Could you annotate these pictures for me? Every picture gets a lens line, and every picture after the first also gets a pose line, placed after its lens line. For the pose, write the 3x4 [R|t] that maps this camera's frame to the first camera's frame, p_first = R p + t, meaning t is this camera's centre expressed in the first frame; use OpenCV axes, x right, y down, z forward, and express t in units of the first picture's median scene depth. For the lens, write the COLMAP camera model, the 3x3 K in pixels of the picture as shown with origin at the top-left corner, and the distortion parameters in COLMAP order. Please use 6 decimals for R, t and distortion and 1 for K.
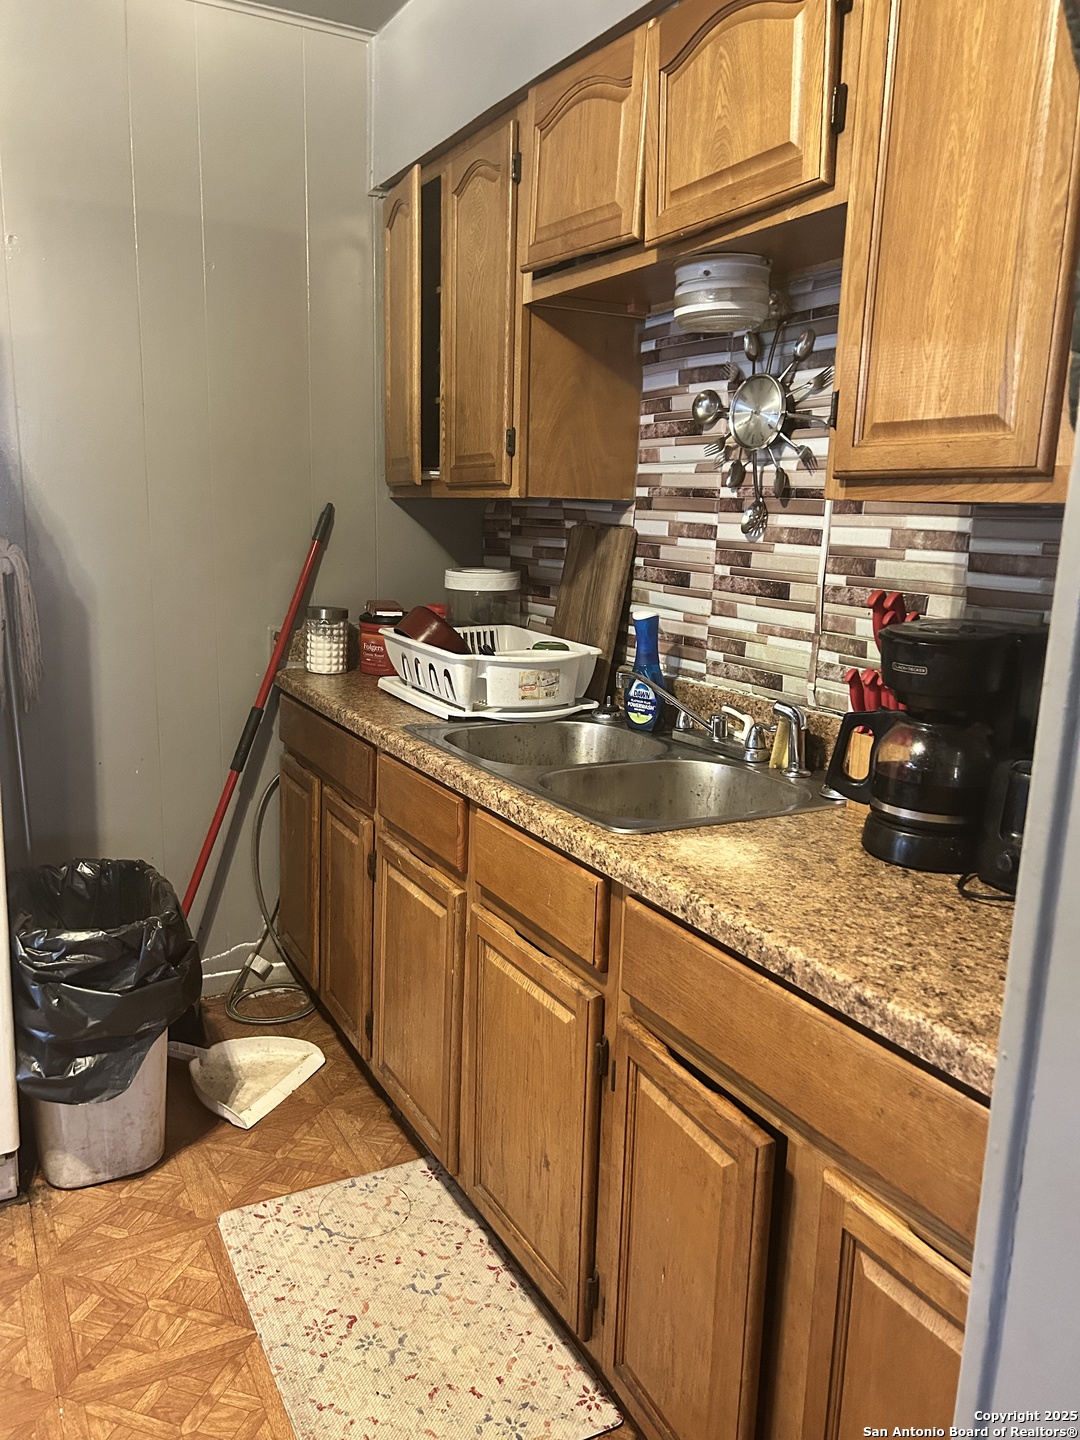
lens RADIAL K [[1098.4, 0, 540.0], [0, 1098.4, 720.0], [0, 0, 1]] dist [0.001477, 0.000498]
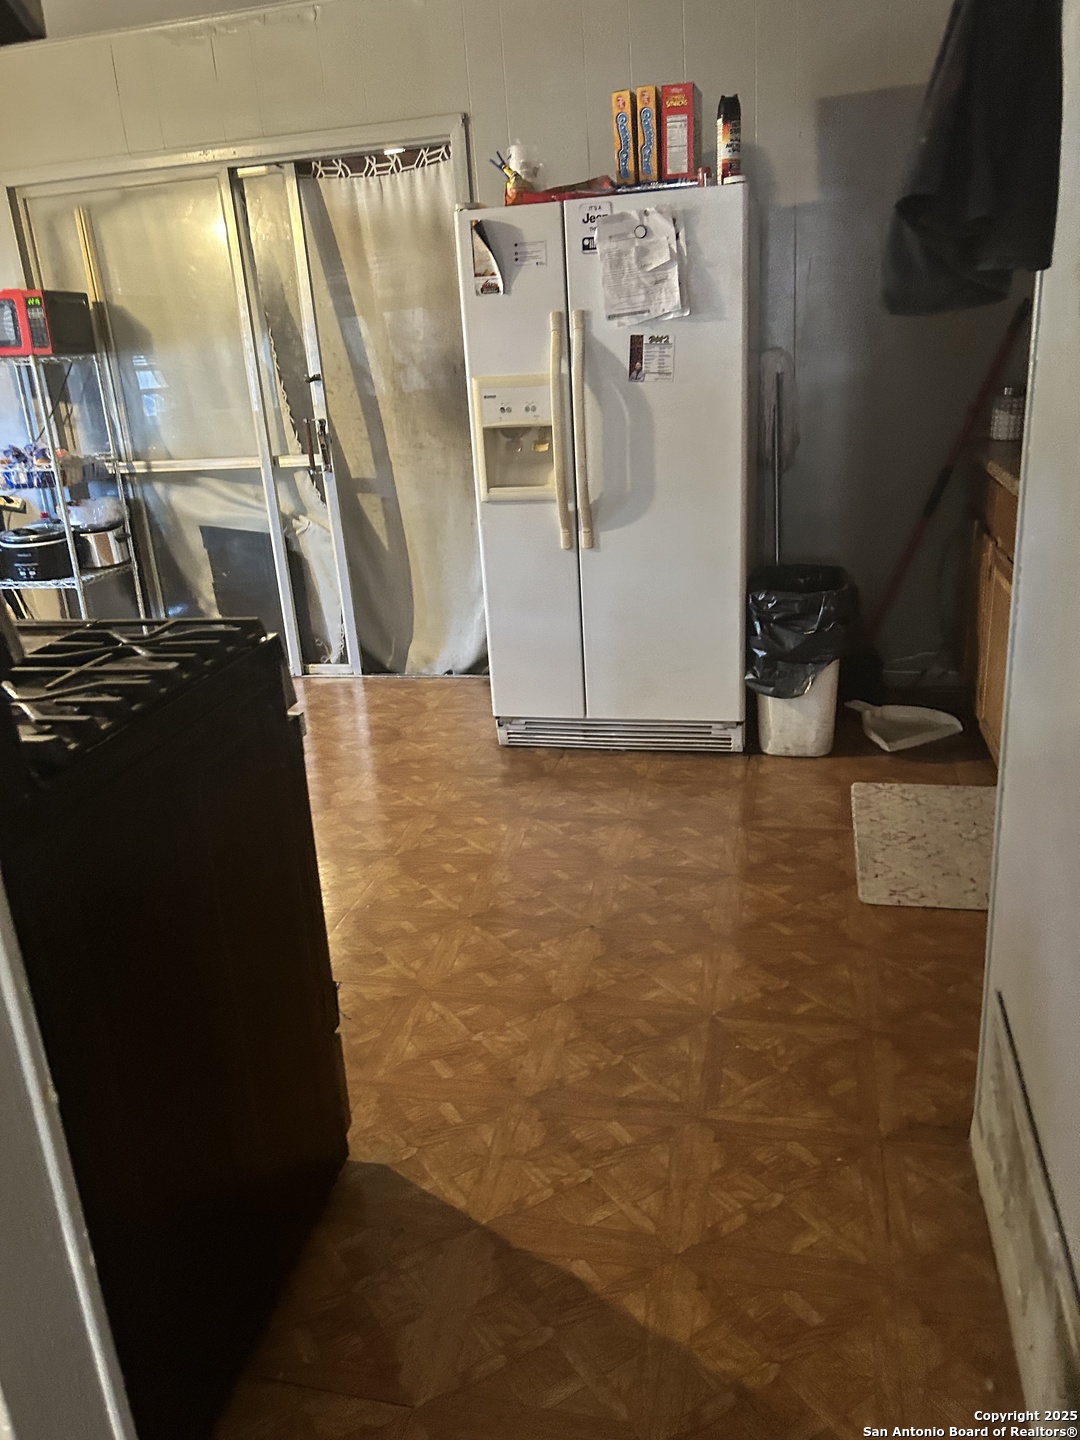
lens RADIAL K [[1098.4, 0, 540.0], [0, 1098.4, 720.0], [0, 0, 1]] dist [0.001477, 0.000498]
pose [[0.746979, 0.135388, -0.650916, 0.381895], [-0.034400, 0.985605, 0.165525, 0.118260], [0.663957, -0.101252, 0.740884, -0.449028]]
